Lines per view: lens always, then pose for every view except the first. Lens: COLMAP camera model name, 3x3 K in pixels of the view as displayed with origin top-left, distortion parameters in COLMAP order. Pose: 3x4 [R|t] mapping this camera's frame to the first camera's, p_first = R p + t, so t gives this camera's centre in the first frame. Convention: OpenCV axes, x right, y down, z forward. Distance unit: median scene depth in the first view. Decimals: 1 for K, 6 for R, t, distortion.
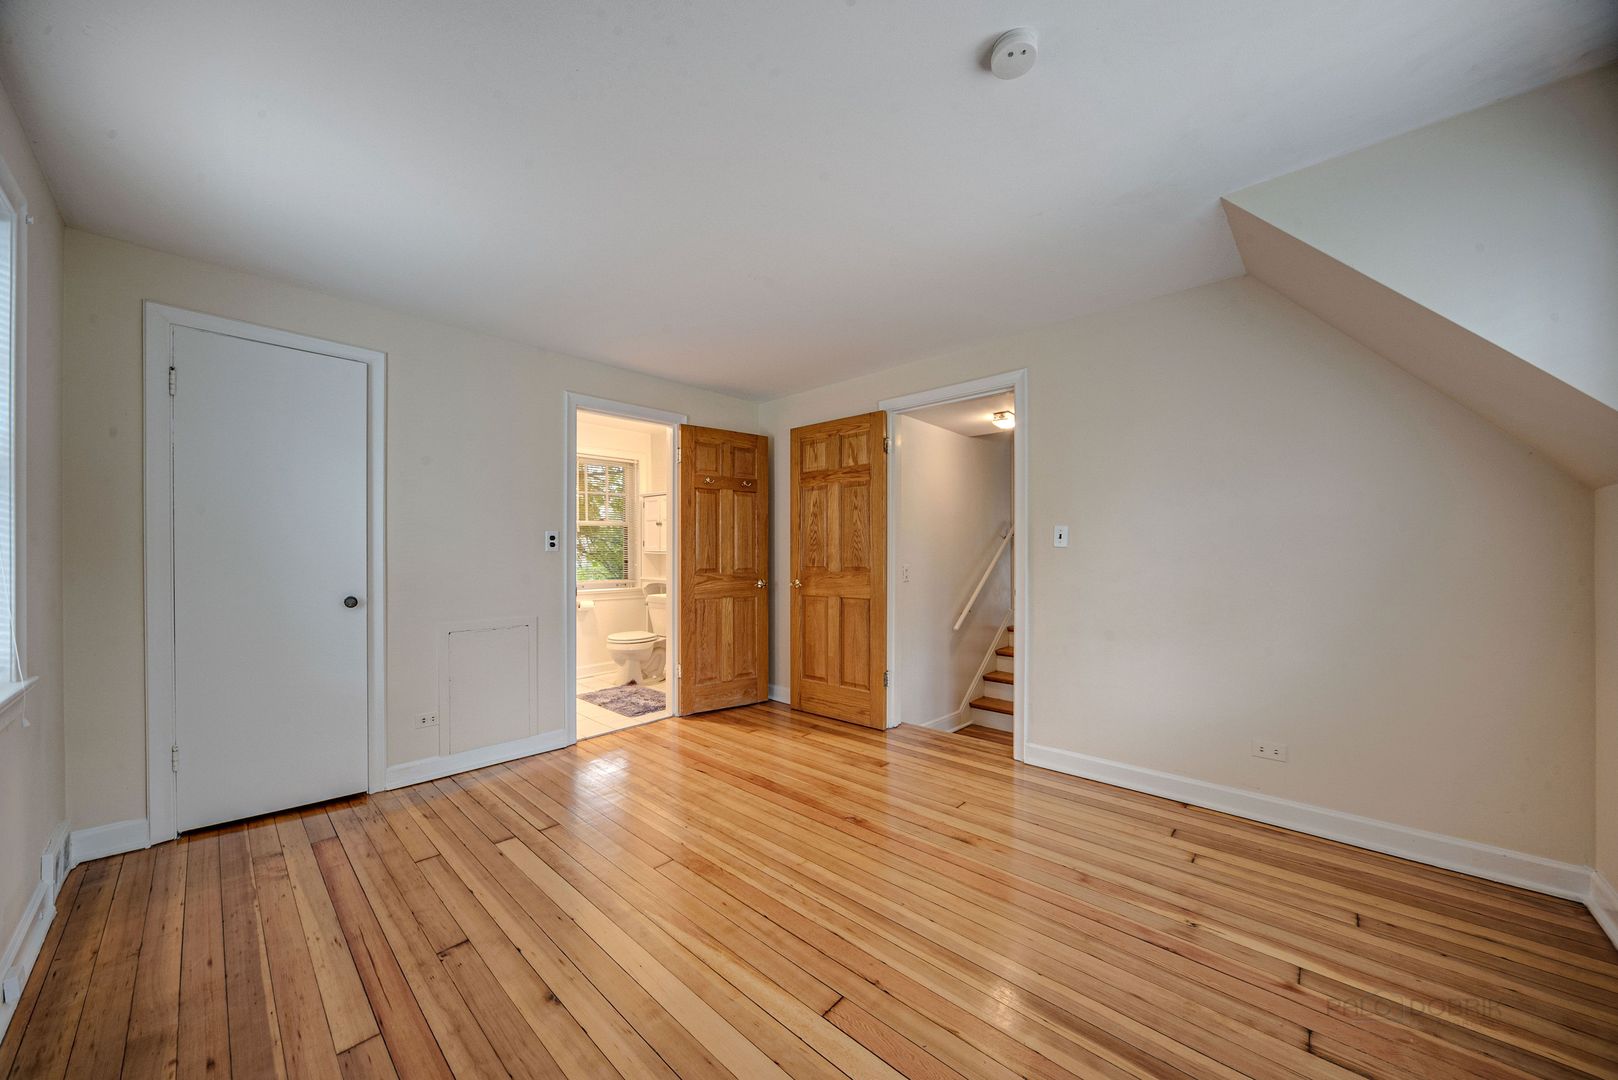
lens RADIAL K [[578.9, 0, 797.8], [0, 578.9, 552.5], [0, 0, 1]] dist [-0.001037, 0.000017]
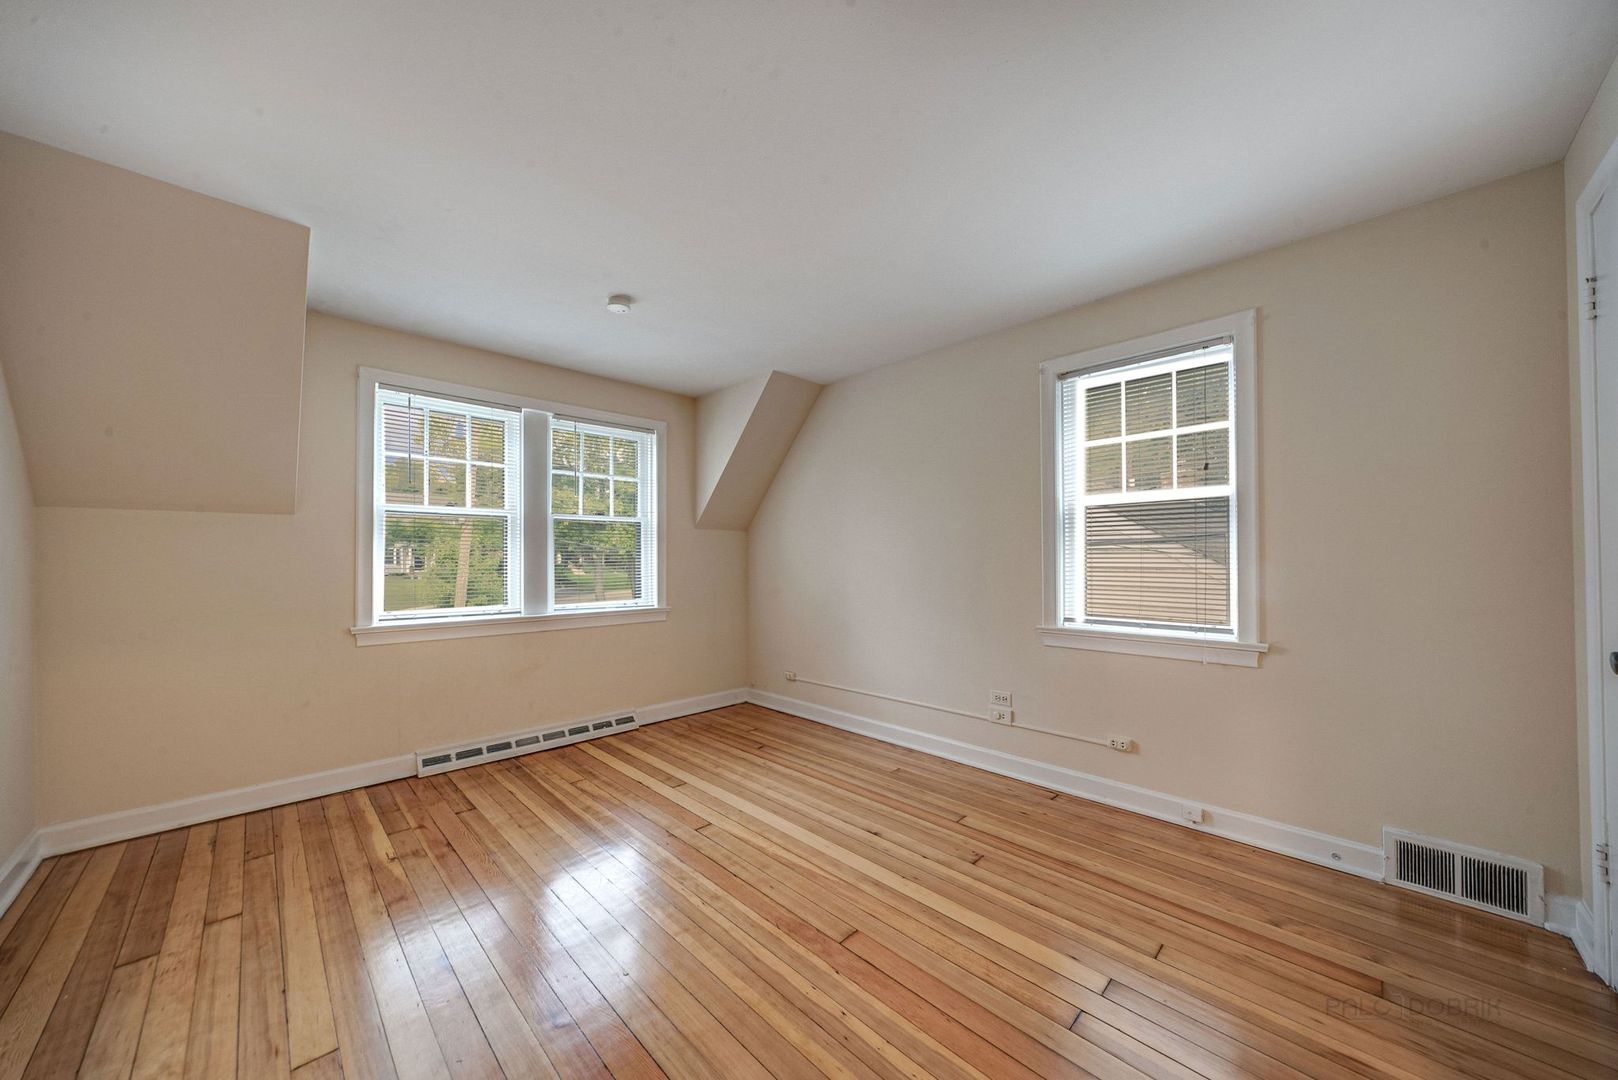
lens RADIAL K [[578.9, 0, 797.8], [0, 578.9, 552.5], [0, 0, 1]] dist [-0.001037, 0.000017]
pose [[-0.998975, 0.005223, 0.044961, -0.183932], [0.004626, 0.999900, -0.013357, 0.005477], [-0.045026, -0.013135, -0.998899, 1.686543]]
